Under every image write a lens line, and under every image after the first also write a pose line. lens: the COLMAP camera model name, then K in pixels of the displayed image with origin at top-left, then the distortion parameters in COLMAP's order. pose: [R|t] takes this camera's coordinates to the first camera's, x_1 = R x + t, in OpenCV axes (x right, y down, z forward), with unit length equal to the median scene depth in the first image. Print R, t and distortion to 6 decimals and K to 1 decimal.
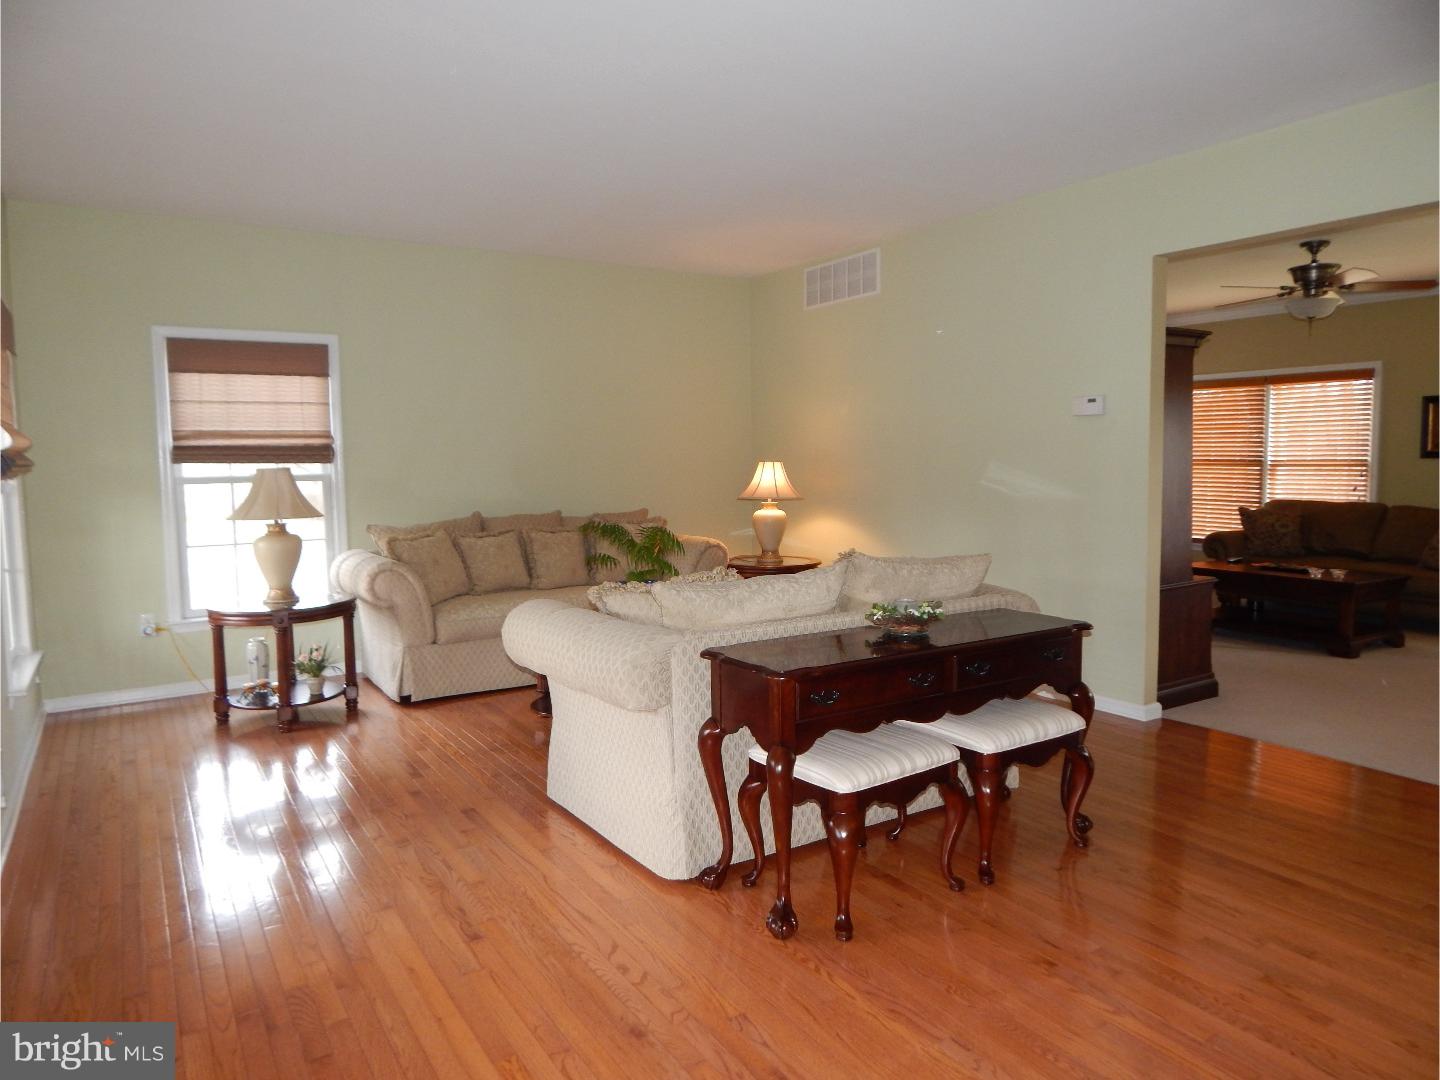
lens RADIAL K [[940.7, 0, 723.1], [0, 940.7, 520.2], [0, 0, 1]] dist [0.003293, 0.002503]
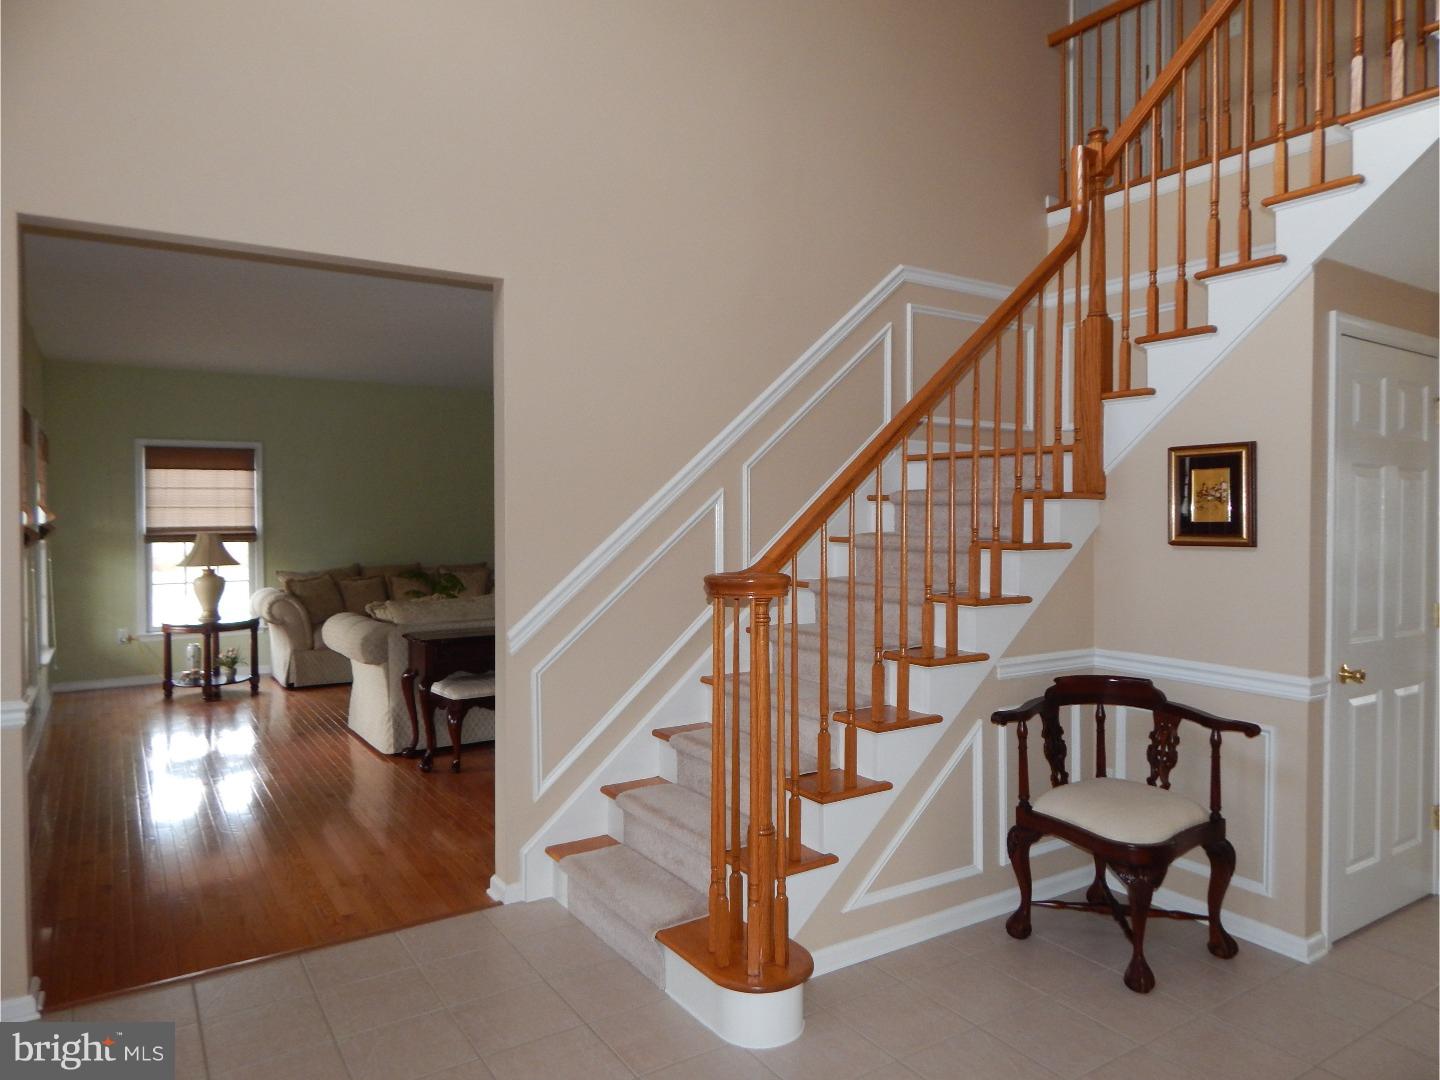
lens RADIAL K [[940.7, 0, 723.1], [0, 940.7, 520.2], [0, 0, 1]] dist [0.003293, 0.002503]
pose [[0.999872, 0.012219, 0.010349, 0.352885], [-0.011595, 0.998226, -0.058396, 0.004209], [-0.011044, 0.058268, 0.998240, -0.560964]]
